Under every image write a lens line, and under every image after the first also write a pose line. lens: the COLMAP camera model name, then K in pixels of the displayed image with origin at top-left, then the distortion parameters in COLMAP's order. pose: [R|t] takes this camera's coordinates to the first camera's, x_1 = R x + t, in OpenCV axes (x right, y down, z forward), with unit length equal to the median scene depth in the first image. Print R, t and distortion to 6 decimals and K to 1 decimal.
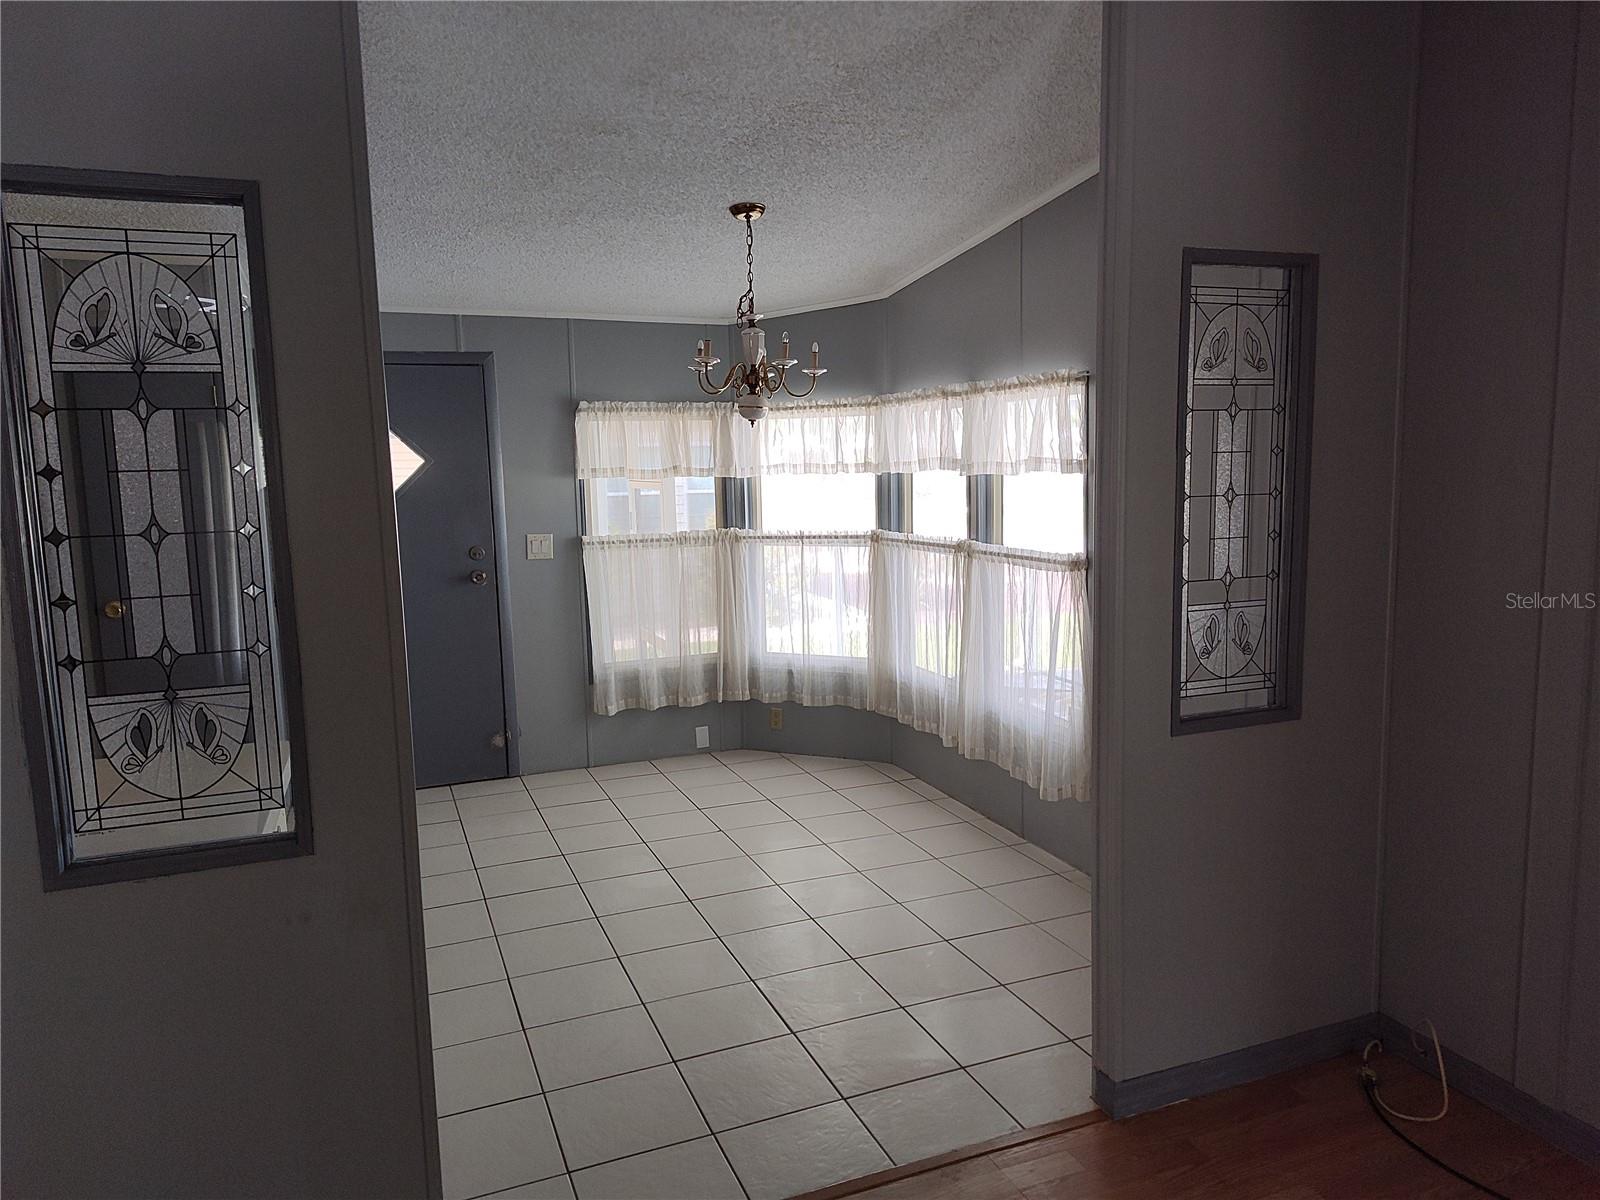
lens RADIAL K [[1075.0, 0, 802.1], [0, 1075.0, 601.7], [0, 0, 1]] dist [-0.009132, -0.018009]
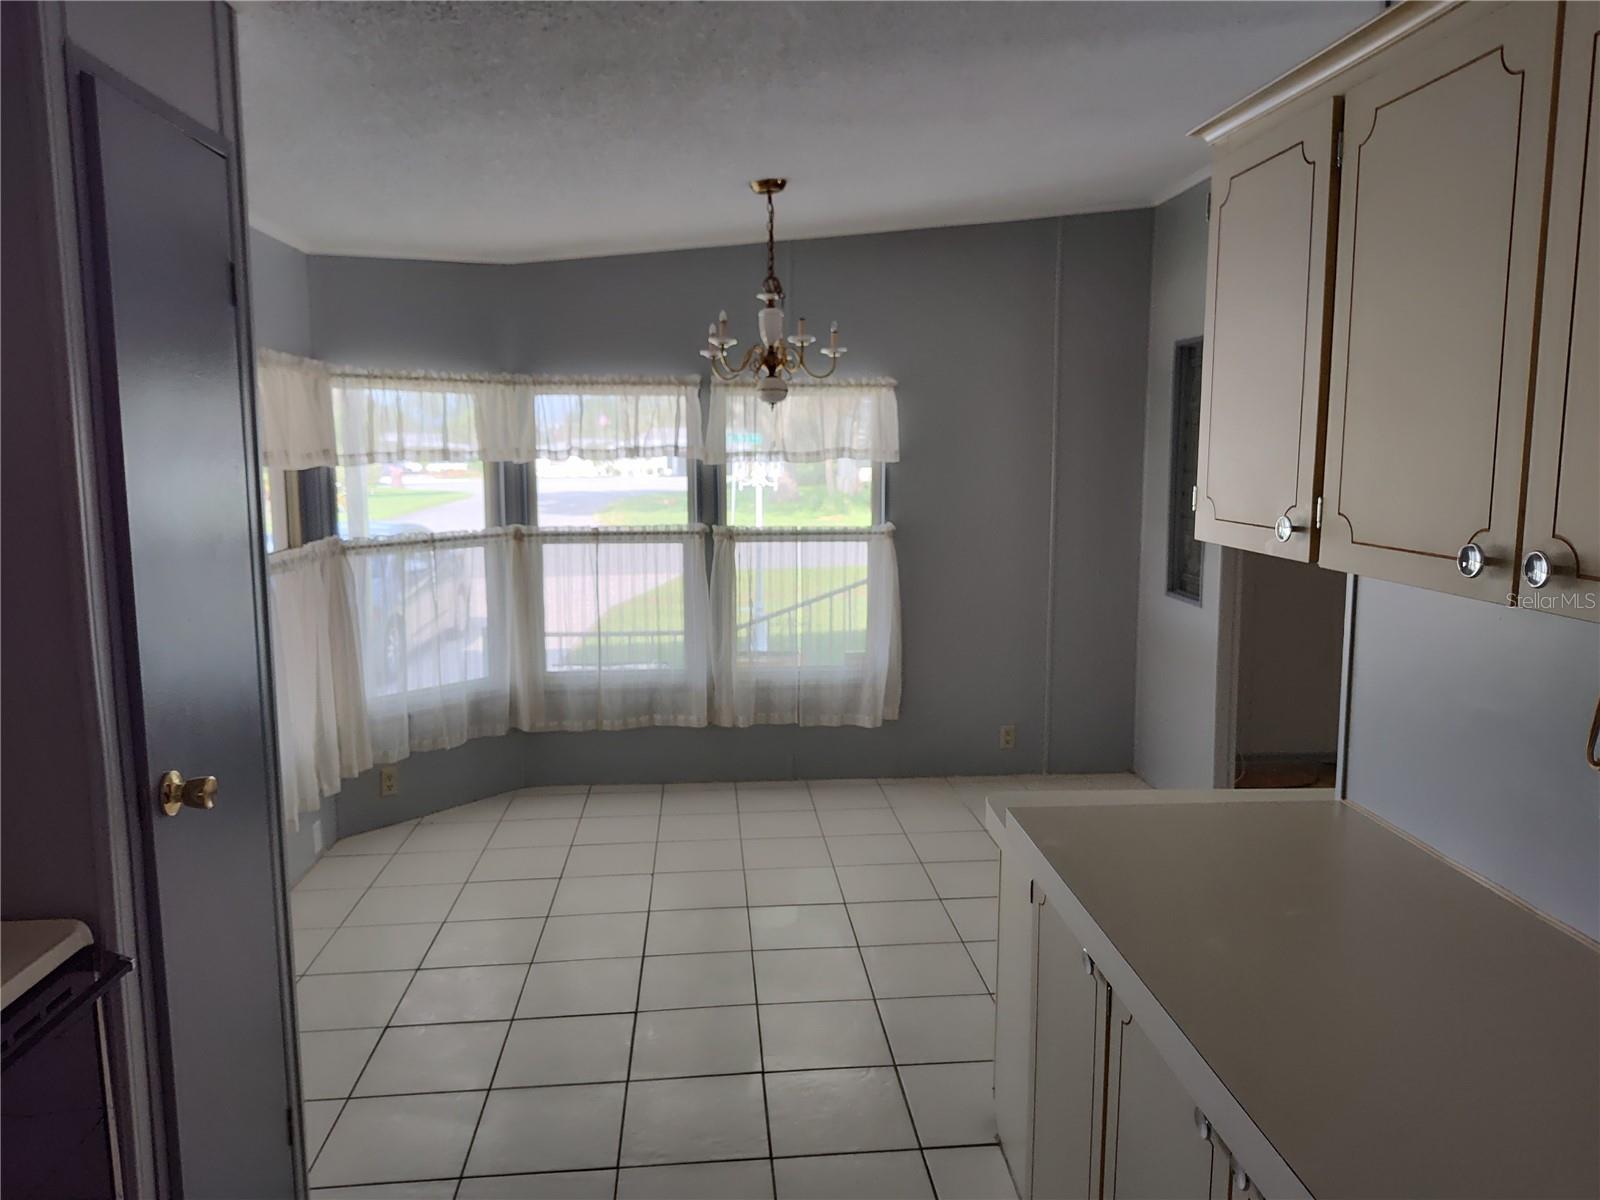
lens RADIAL K [[1075.0, 0, 801.9], [0, 1075.0, 593.9], [0, 0, 1]] dist [-0.009132, -0.018009]
pose [[0.300436, -0.113444, 0.947031, -0.786572], [0.115677, 0.989906, 0.081882, -0.064270], [-0.946761, 0.084949, 0.310526, 0.575603]]
